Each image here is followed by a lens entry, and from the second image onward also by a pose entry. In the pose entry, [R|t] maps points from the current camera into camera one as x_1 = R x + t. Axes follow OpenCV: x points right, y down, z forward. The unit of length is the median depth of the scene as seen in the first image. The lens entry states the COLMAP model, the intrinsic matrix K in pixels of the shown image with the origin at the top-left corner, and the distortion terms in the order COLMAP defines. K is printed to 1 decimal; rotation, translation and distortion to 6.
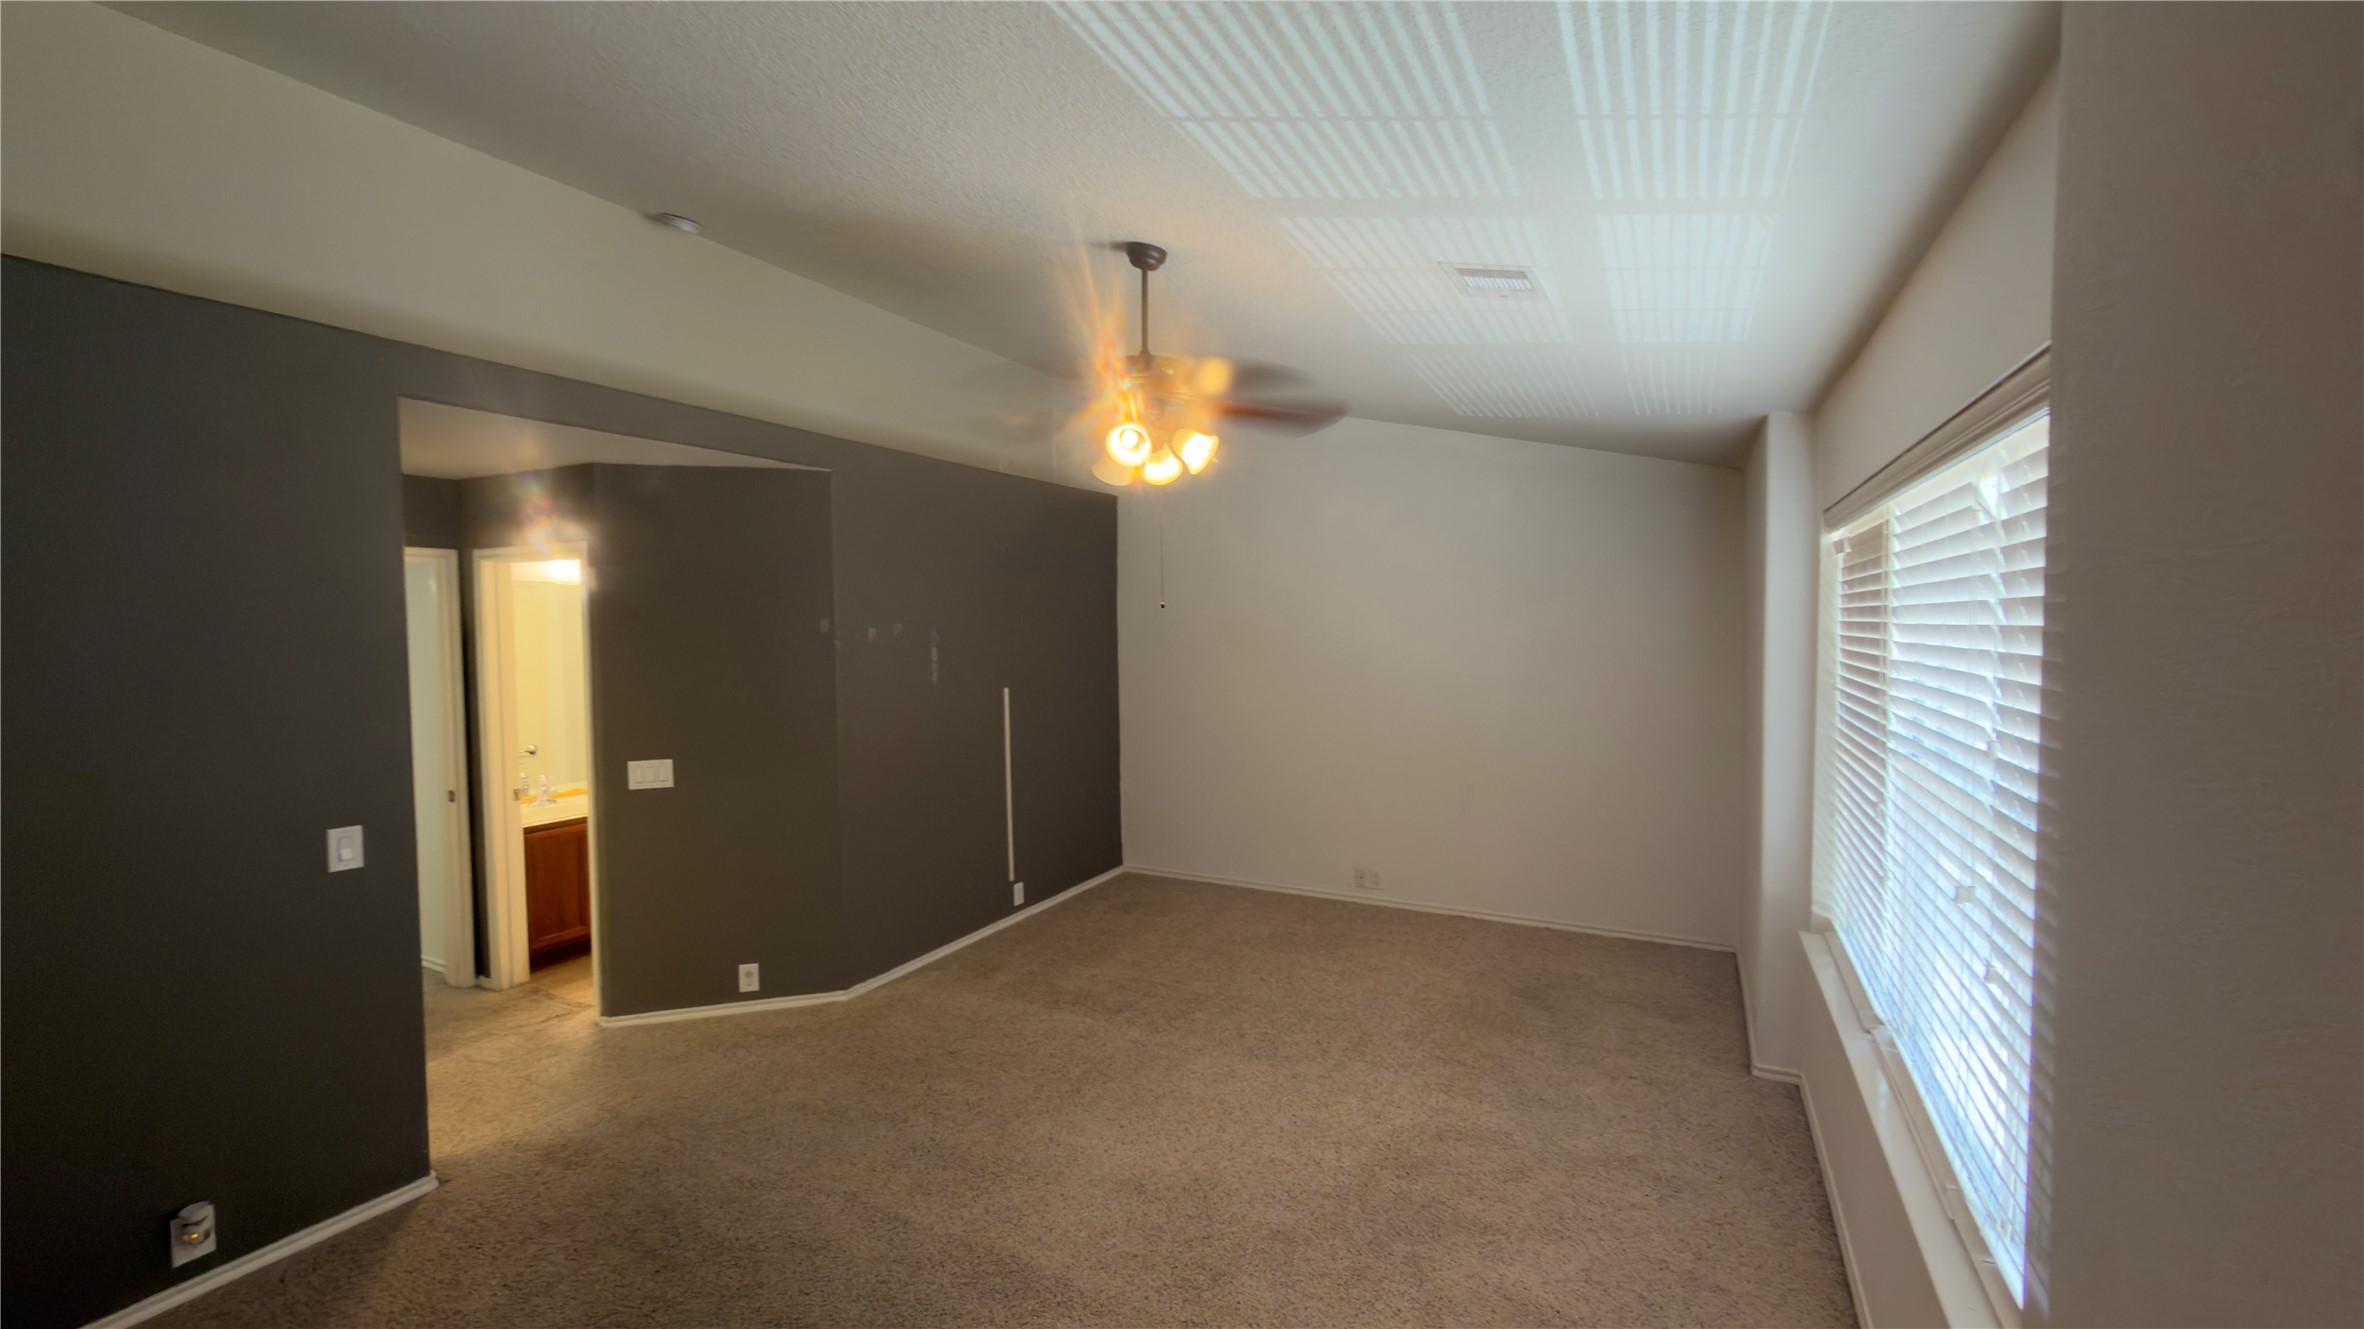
lens RADIAL K [[945.1, 0, 1178.3], [0, 945.1, 662.3], [0, 0, 1]] dist [0.001552, -0.000256]
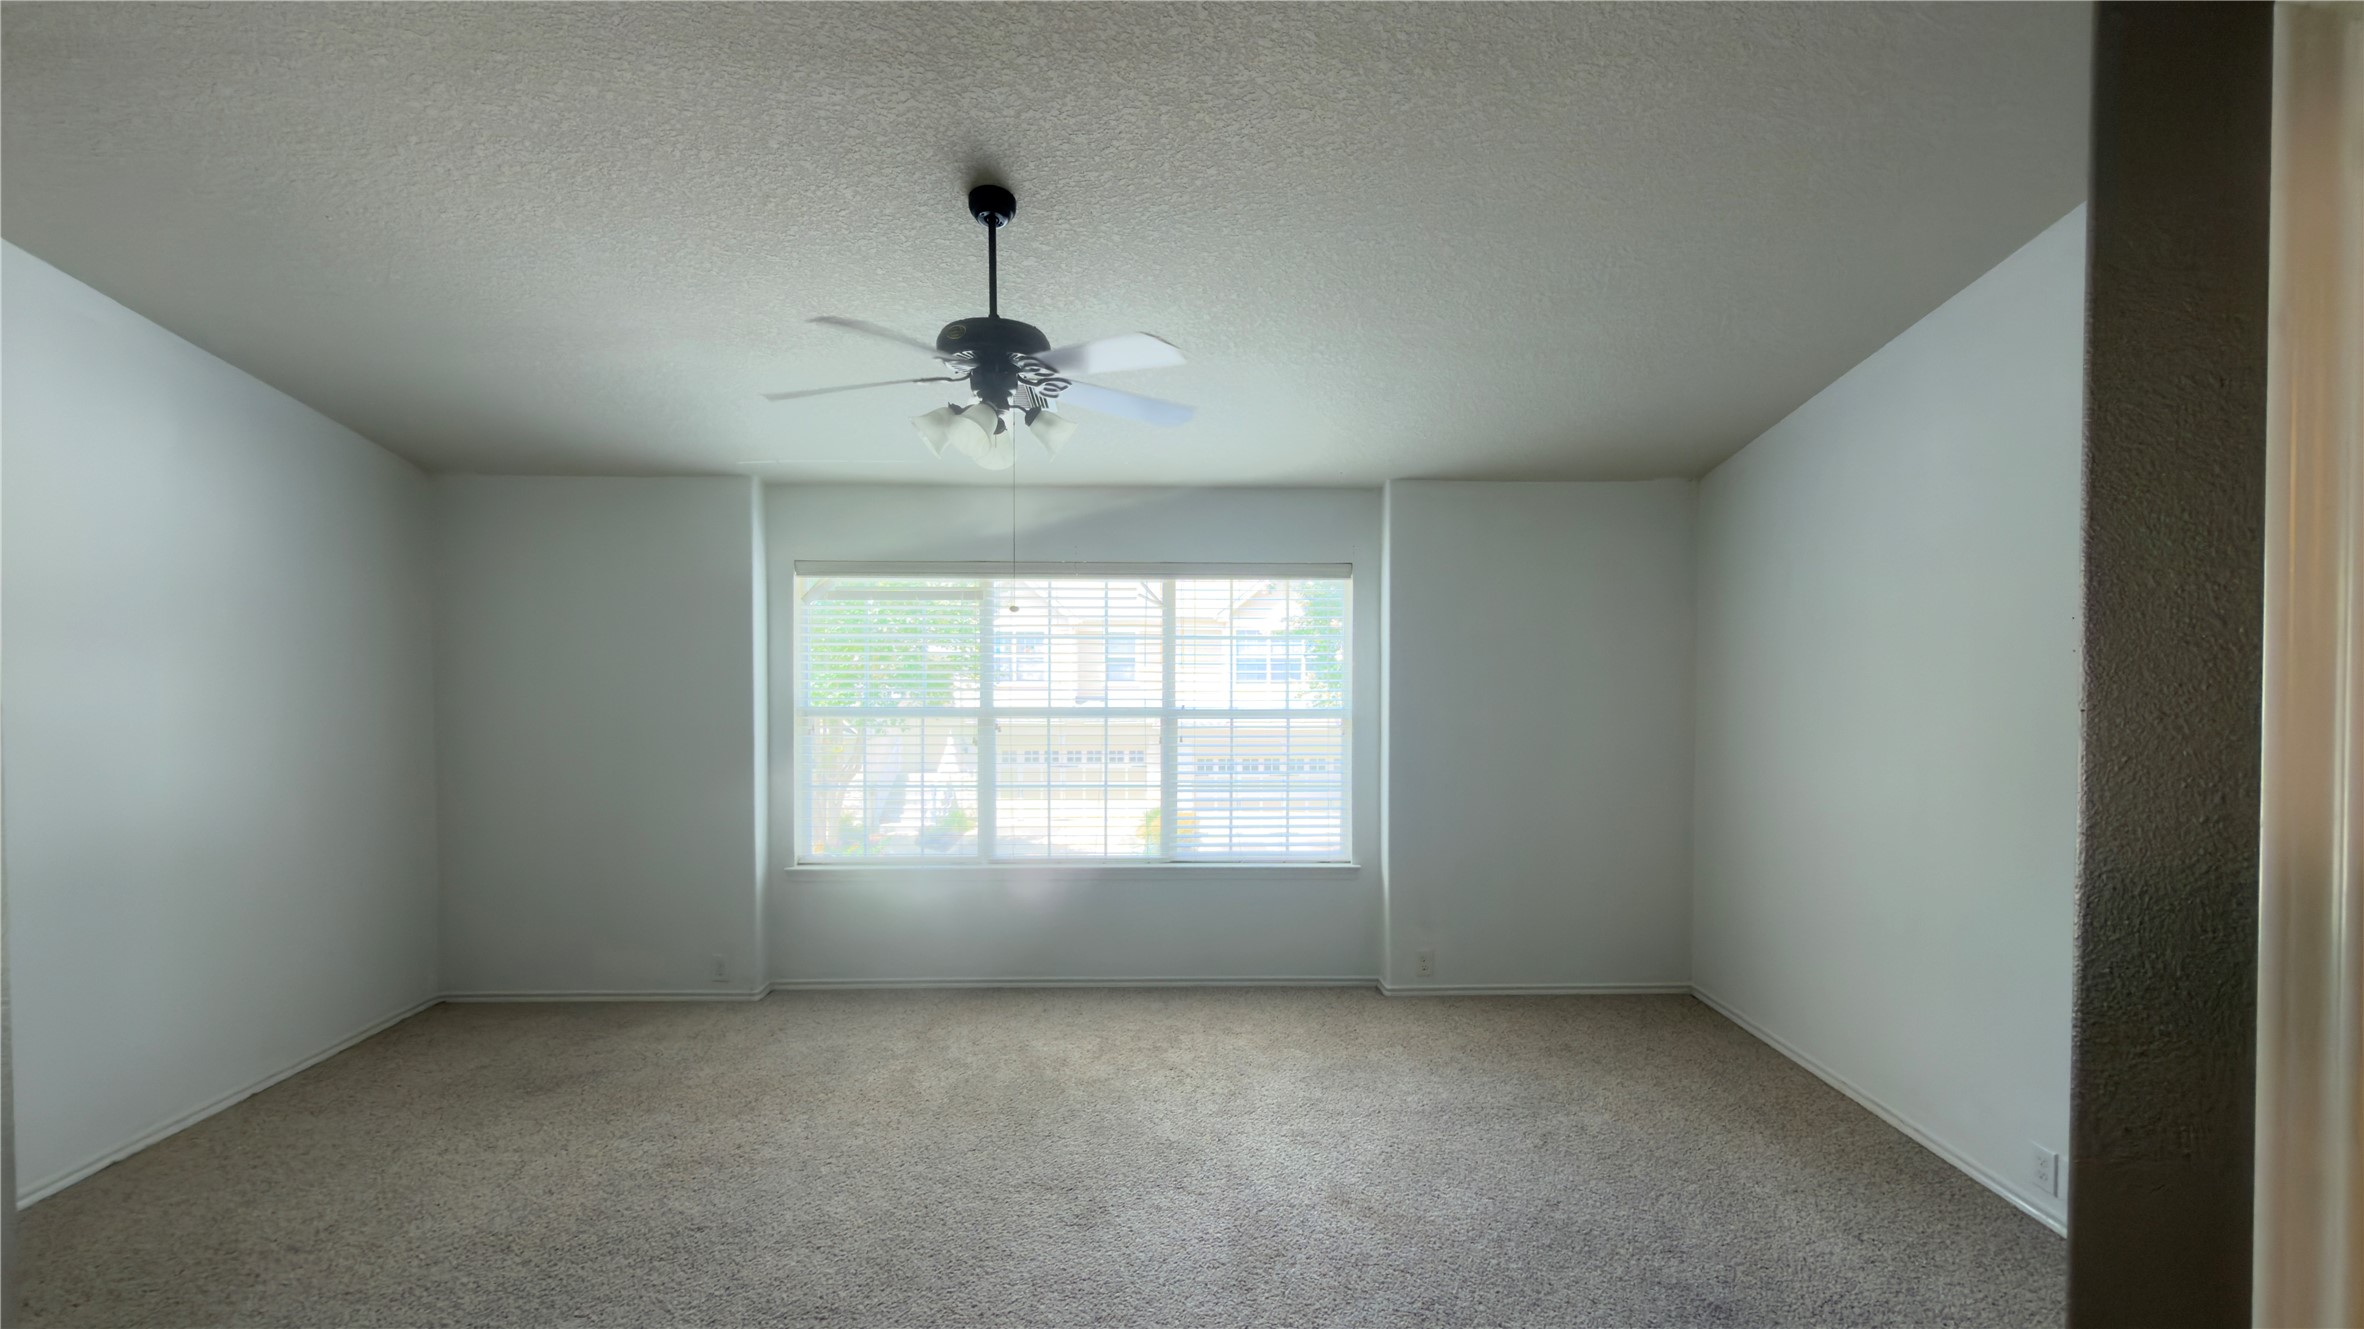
lens RADIAL K [[945.1, 0, 1178.3], [0, 945.1, 662.3], [0, 0, 1]] dist [0.001552, -0.000256]
pose [[-0.489370, -0.002696, 0.872072, -0.710164], [0.041949, 0.998765, 0.026628, -0.018333], [-0.871067, 0.049613, -0.488652, 1.045511]]
